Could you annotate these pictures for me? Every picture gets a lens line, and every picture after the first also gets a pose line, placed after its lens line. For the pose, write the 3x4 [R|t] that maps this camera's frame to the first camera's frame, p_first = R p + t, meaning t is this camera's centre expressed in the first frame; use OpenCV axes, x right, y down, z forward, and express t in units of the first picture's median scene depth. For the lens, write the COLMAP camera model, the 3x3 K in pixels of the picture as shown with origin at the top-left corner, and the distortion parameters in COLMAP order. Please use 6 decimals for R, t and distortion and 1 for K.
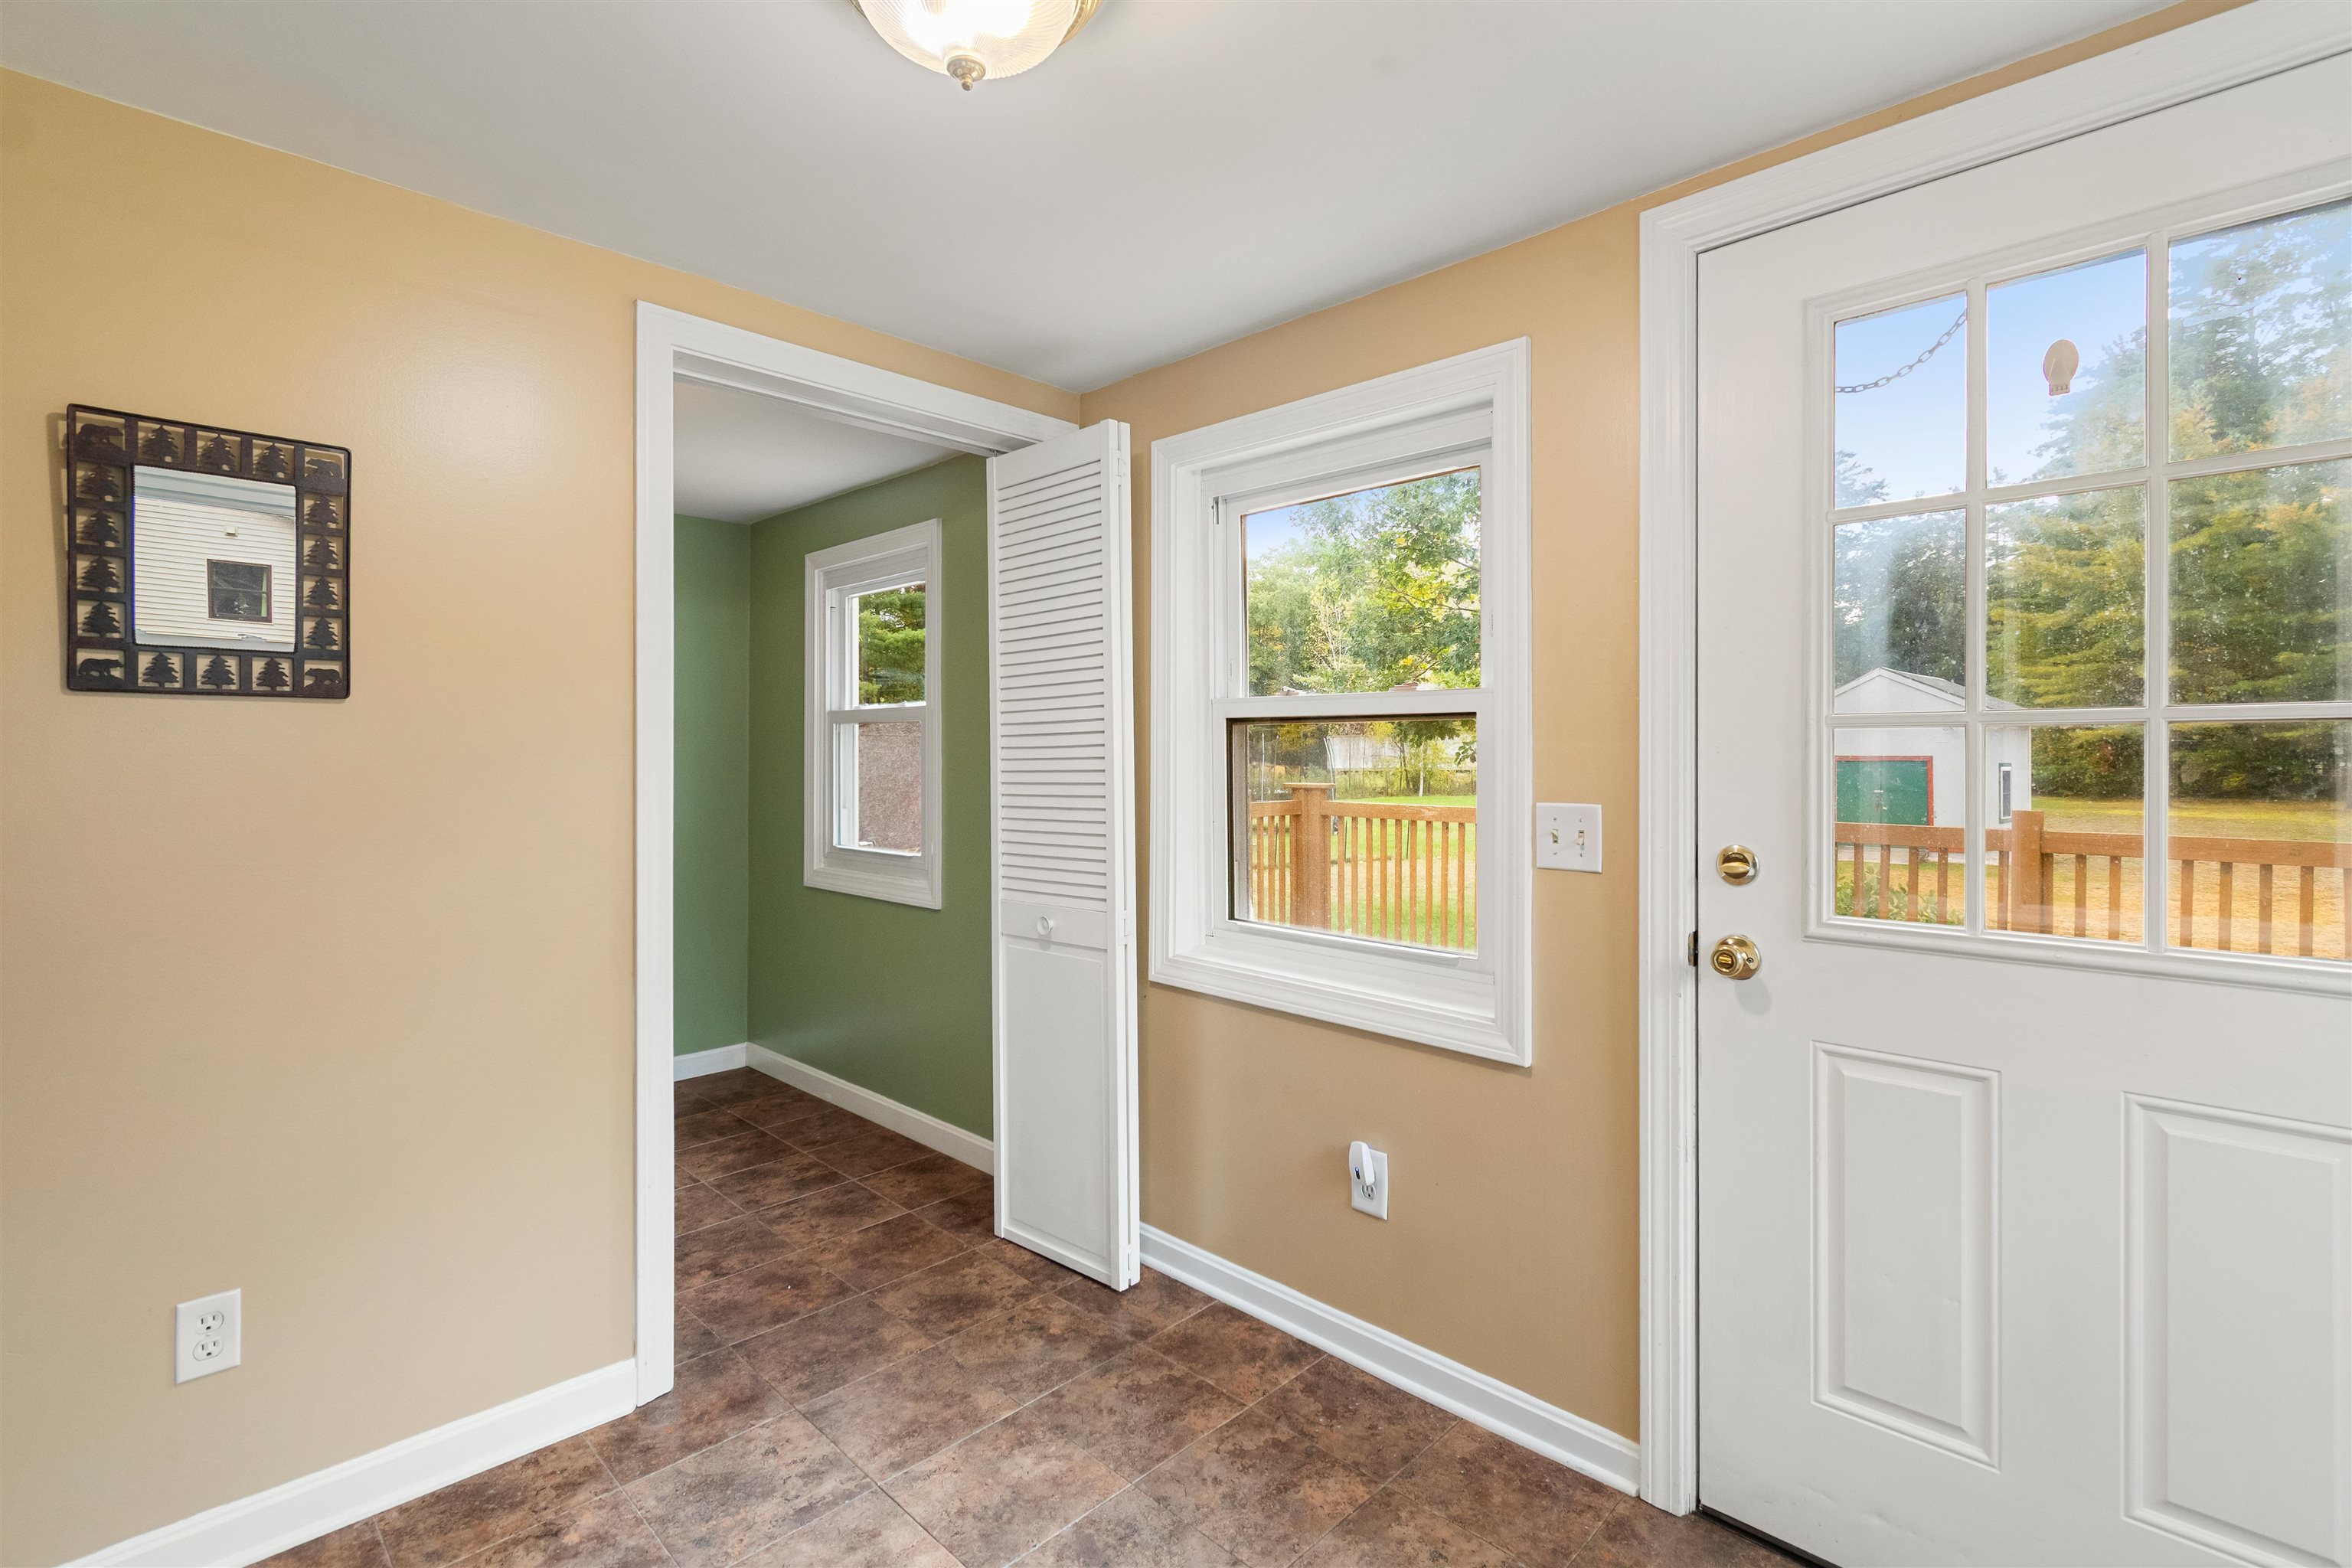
lens RADIAL K [[1045.1, 0, 1179.0], [0, 1045.1, 771.3], [0, 0, 1]] dist [0.001125, -0.000111]
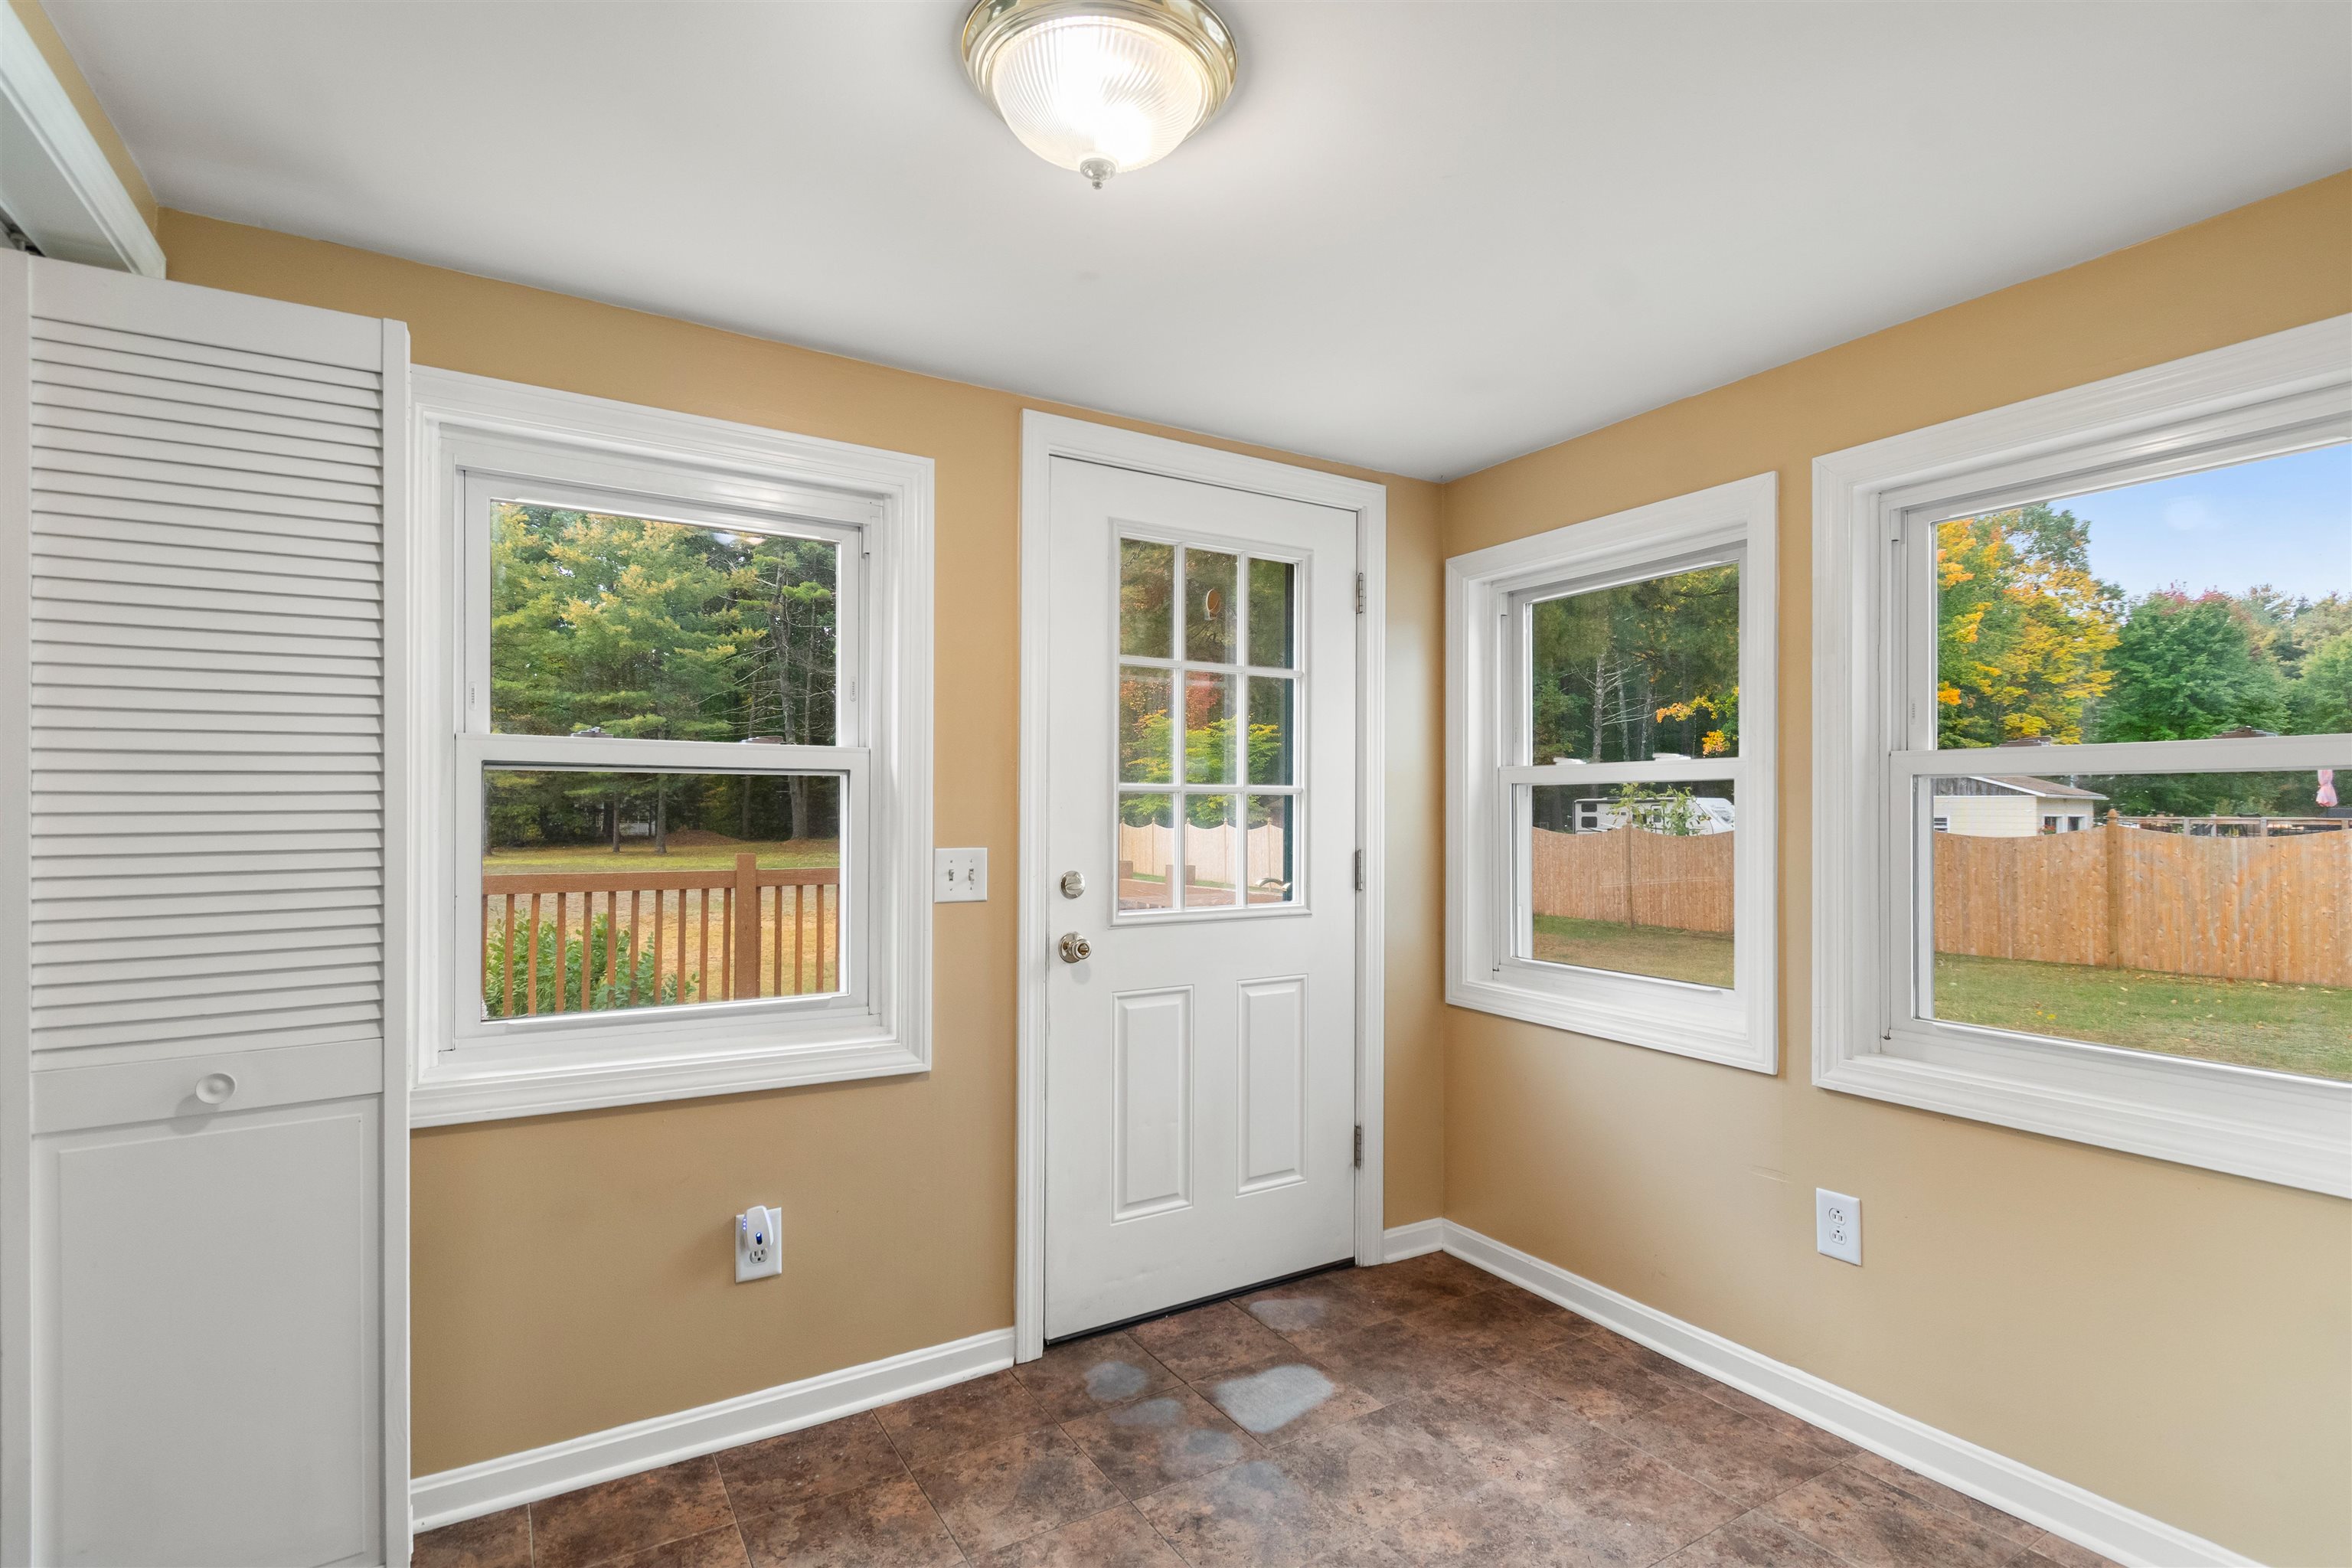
lens RADIAL K [[1116.2, 0, 1180.0], [0, 1116.2, 824.3], [0, 0, 1]] dist [0.001770, -0.006363]
pose [[0.251107, -0.010095, 0.967907, -0.840819], [0.010896, 0.999912, 0.007602, -0.004810], [-0.967898, 0.008638, 0.251195, 0.411602]]
